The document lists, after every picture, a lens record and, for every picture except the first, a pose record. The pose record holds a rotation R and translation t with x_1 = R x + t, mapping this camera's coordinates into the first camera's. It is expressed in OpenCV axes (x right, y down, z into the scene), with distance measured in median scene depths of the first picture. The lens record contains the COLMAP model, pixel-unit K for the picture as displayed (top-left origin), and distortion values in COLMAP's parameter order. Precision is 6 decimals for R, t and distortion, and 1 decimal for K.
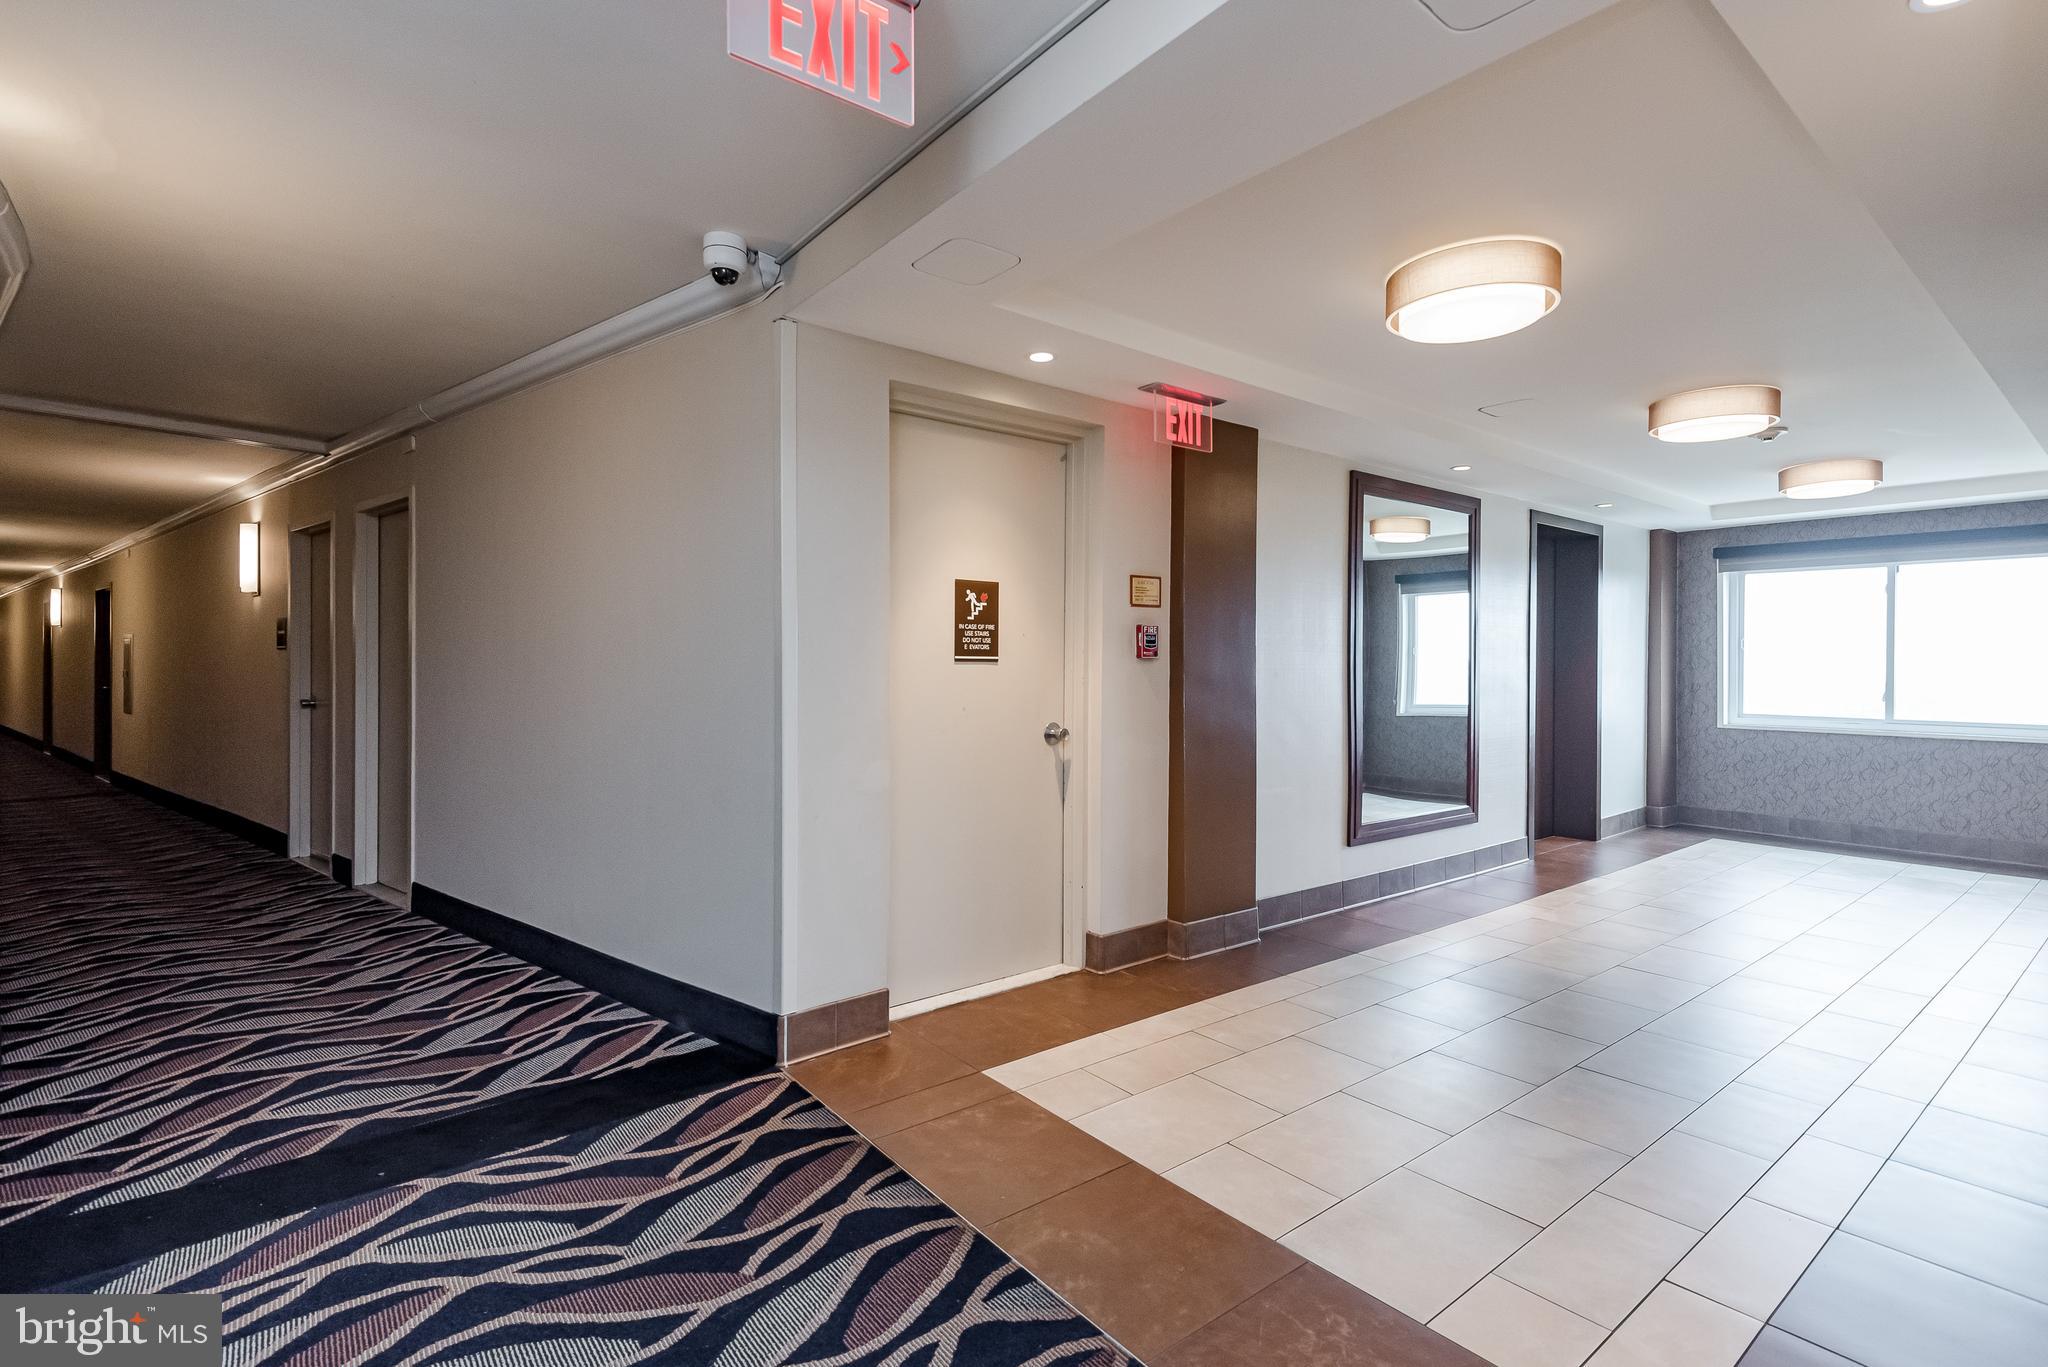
lens RADIAL K [[985.0, 0, 1025.5], [0, 985.0, 672.7], [0, 0, 1]] dist [0.003489, 0.000699]
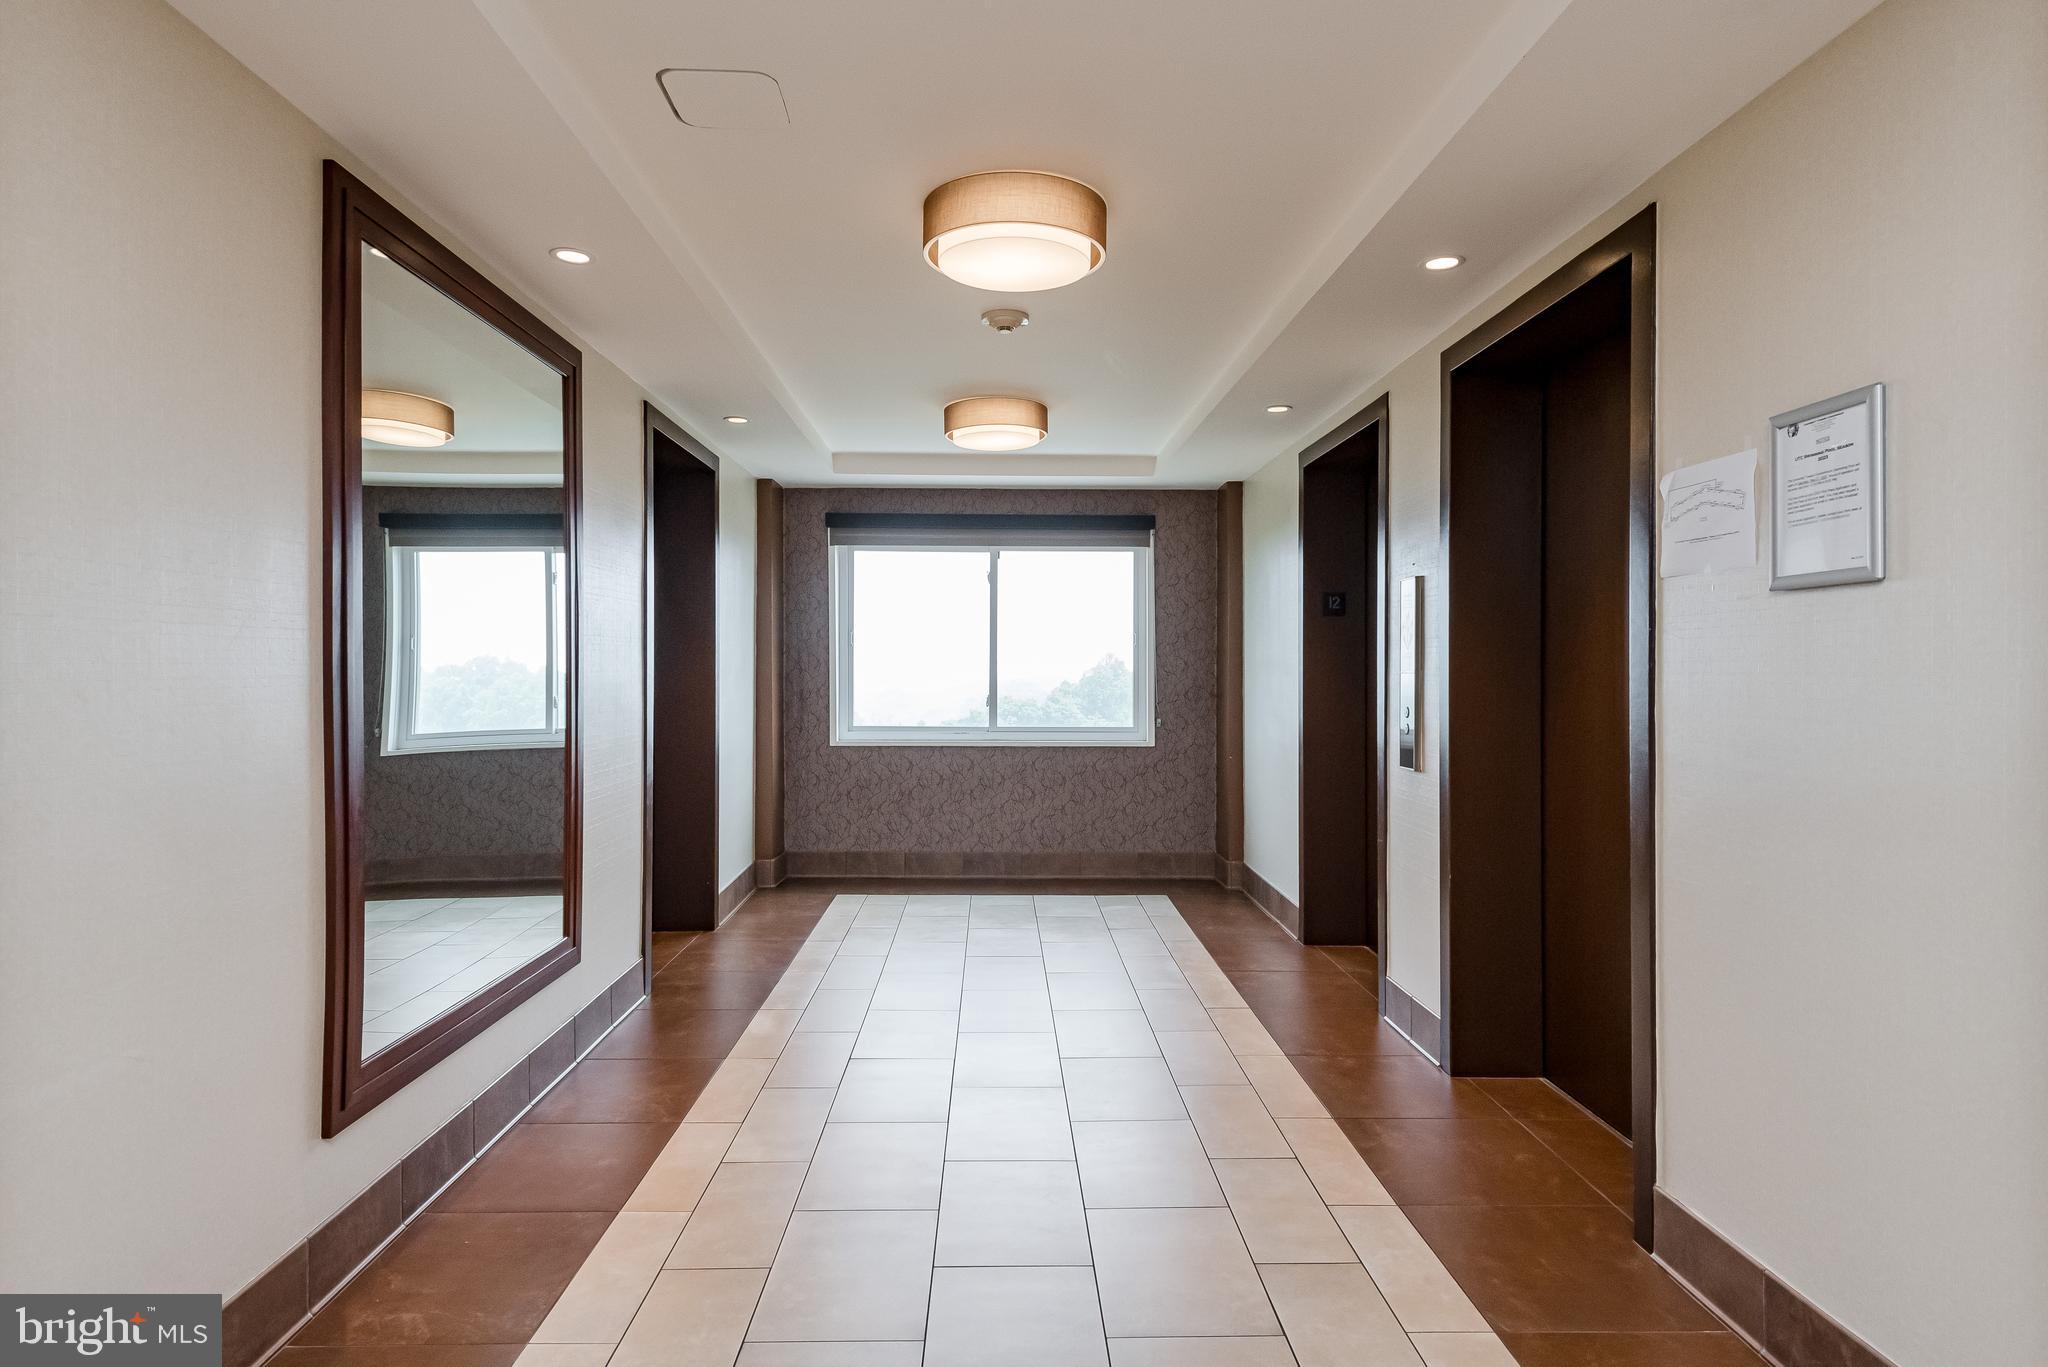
lens RADIAL K [[1125.9, 0, 1025.3], [0, 1125.9, 669.9], [0, 0, 1]] dist [-0.001219, -0.000651]
pose [[0.610884, -0.005723, 0.791700, 0.105159], [0.009233, 0.999957, 0.000104, -0.002817], [-0.791666, 0.007247, 0.610911, 0.366097]]
